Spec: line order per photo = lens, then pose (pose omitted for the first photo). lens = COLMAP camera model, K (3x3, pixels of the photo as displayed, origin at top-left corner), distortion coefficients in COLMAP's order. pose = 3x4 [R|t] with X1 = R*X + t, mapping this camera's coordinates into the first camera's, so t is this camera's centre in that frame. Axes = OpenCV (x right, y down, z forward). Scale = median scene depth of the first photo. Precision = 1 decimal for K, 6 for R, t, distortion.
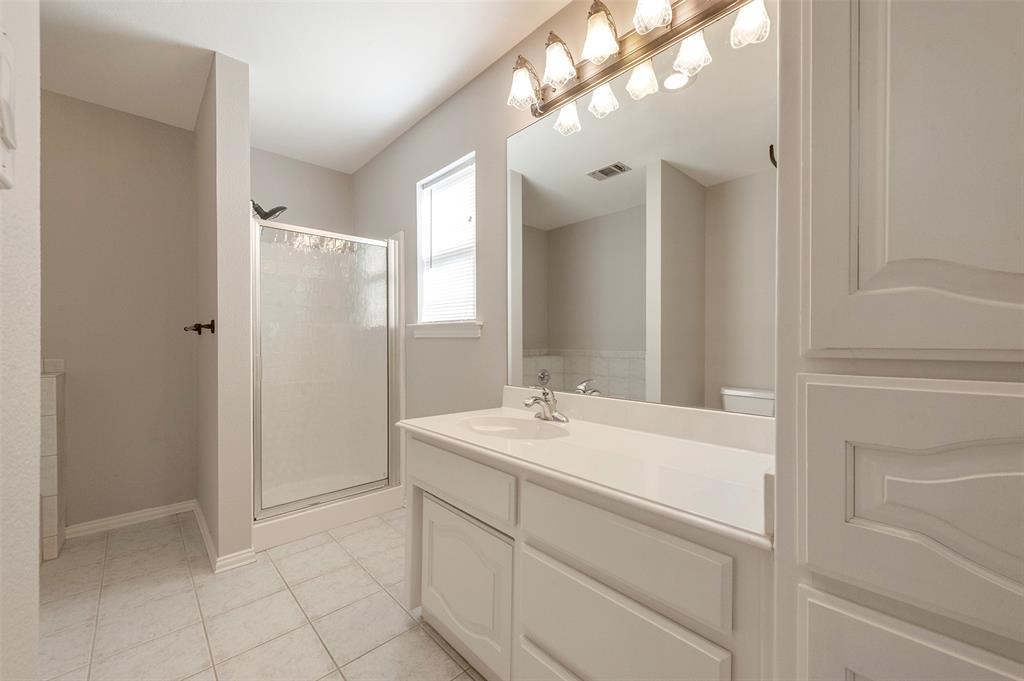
lens RADIAL K [[402.2, 0, 515.1], [0, 402.2, 345.6], [0, 0, 1]] dist [0.020905, -0.008074]
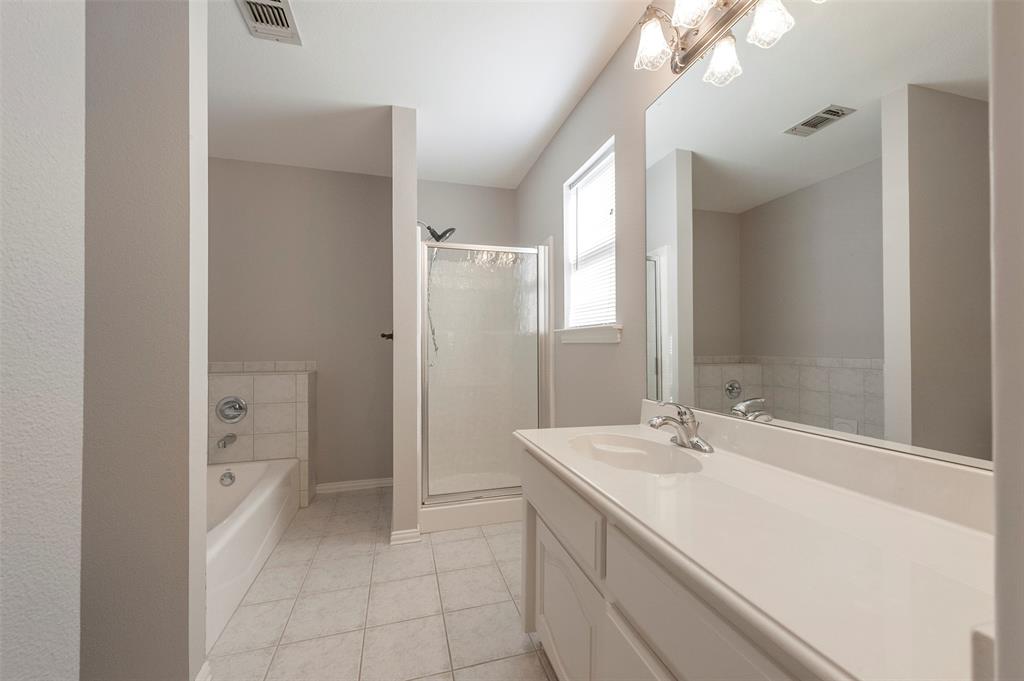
lens RADIAL K [[402.2, 0, 515.1], [0, 402.2, 345.6], [0, 0, 1]] dist [0.020905, -0.008074]
pose [[0.888899, -0.005002, -0.458076, 0.111398], [-0.000868, 0.999920, -0.012603, -0.002643], [0.458102, 0.011600, 0.888824, 0.102471]]
